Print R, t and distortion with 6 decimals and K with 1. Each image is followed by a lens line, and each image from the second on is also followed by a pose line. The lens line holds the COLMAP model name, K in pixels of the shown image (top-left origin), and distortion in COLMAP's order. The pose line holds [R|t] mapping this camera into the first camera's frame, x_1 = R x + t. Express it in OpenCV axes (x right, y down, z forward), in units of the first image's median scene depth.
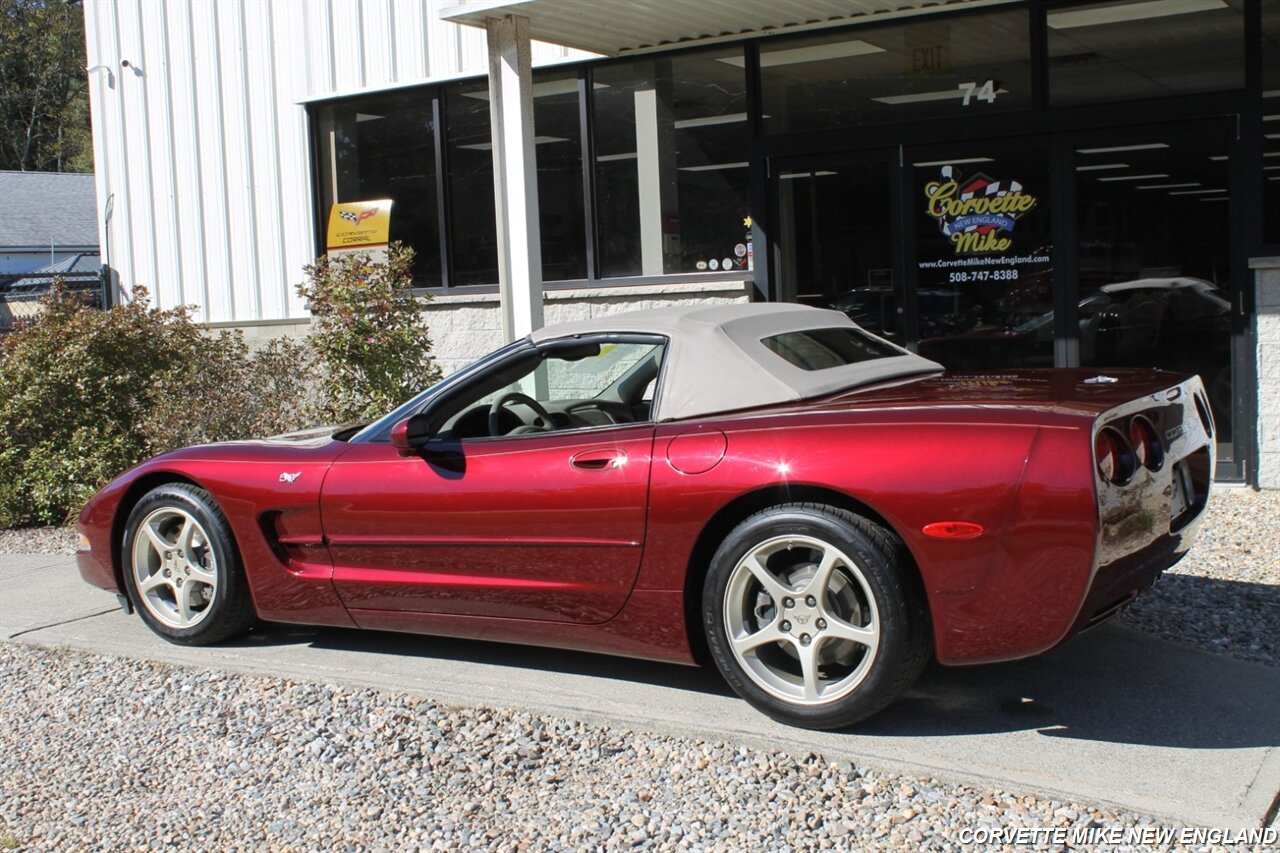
lens RADIAL K [[1495.7, 0, 640.0], [0, 1495.7, 425.6], [0, 0, 1]] dist [-0.068409, 0.000000]
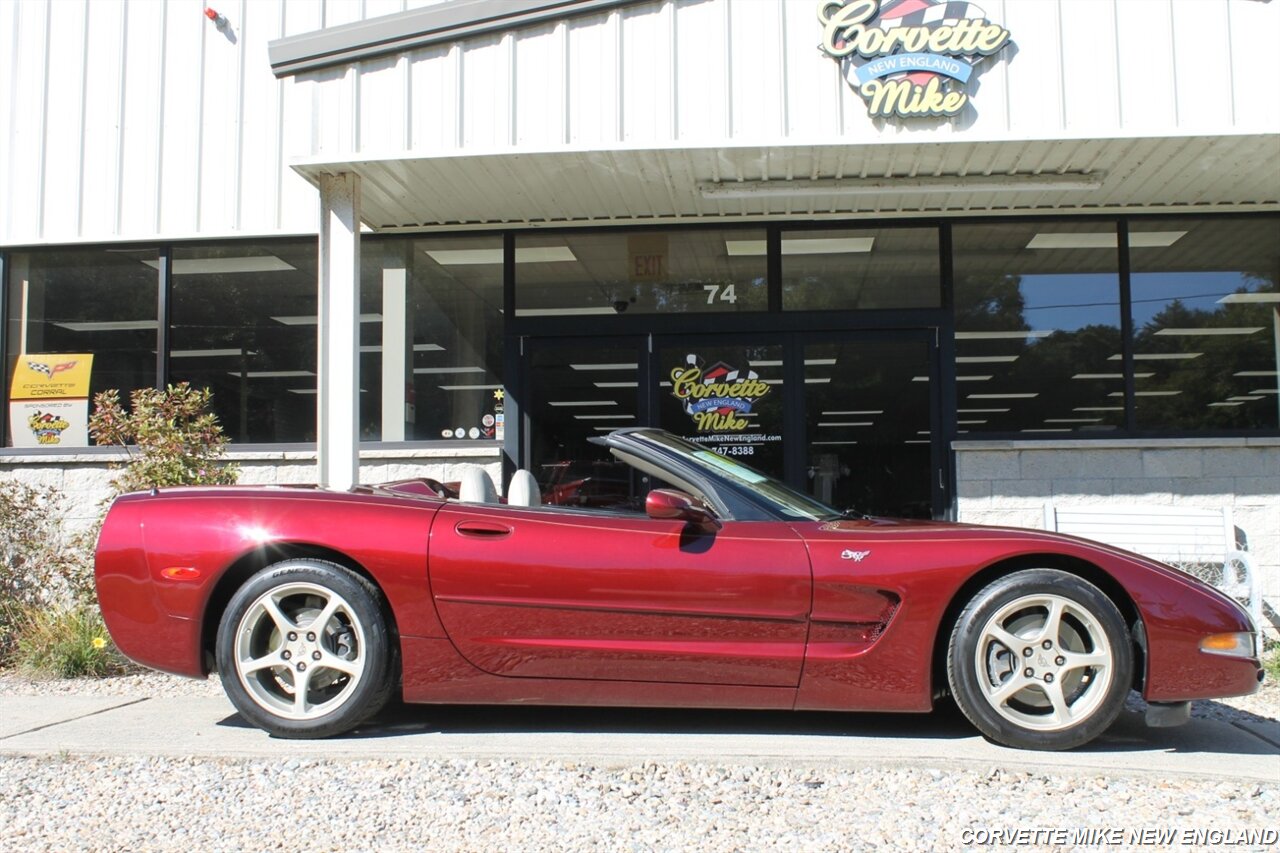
lens RADIAL K [[1439.7, 0, 644.7], [0, 1439.7, 426.5], [0, 0, 1]] dist [-0.071449, 0.000000]
pose [[0.902624, 0.067318, 0.425132, -0.296558], [0.005570, 0.985785, -0.167922, 0.066885], [-0.430393, 0.153938, 0.889418, 0.036452]]
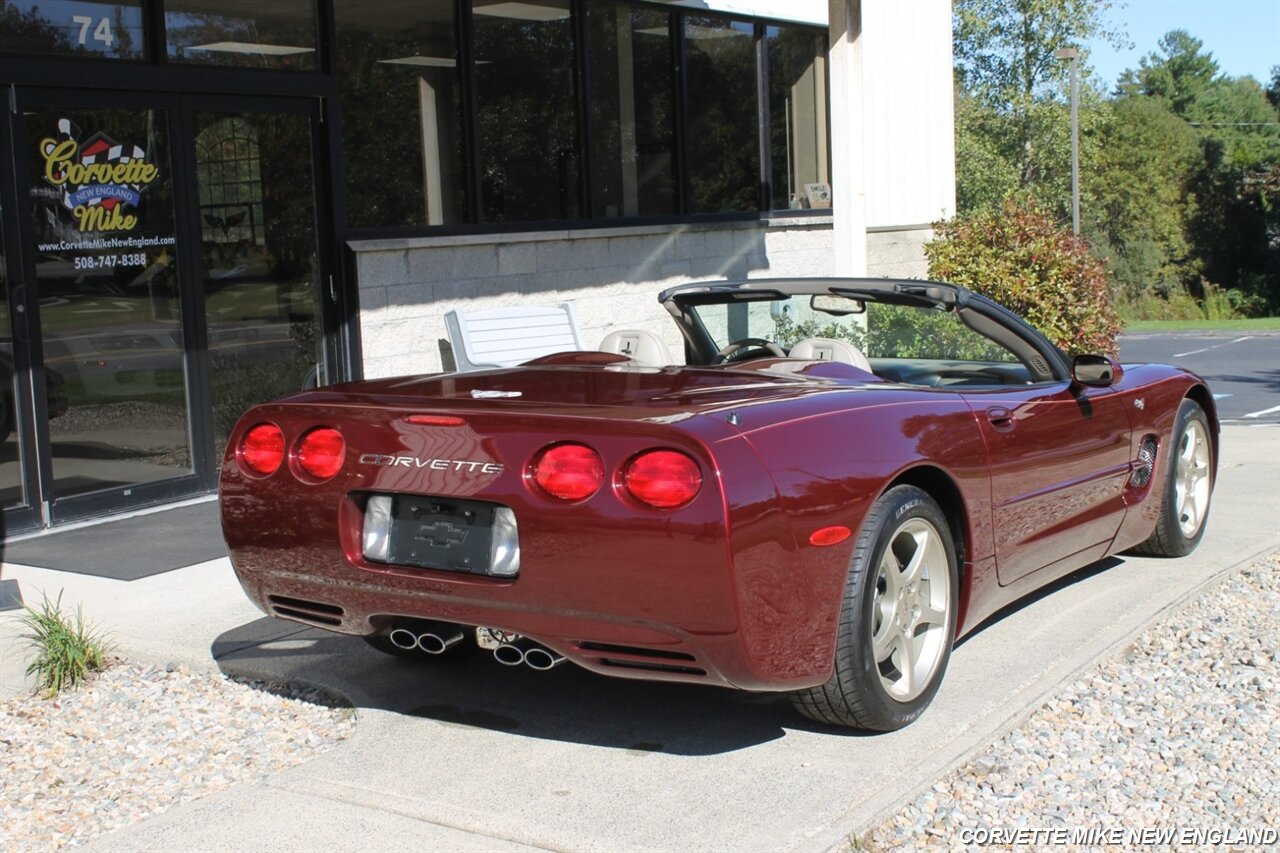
lens RADIAL K [[1774.8, 0, 650.1], [0, 1774.8, 419.2], [0, 0, 1]] dist [0.006156, 0.000000]
pose [[0.046904, -0.075200, 0.996065, -0.715941], [0.124217, 0.989861, 0.068882, -0.046024], [-0.991146, 0.120497, 0.055770, 0.669058]]
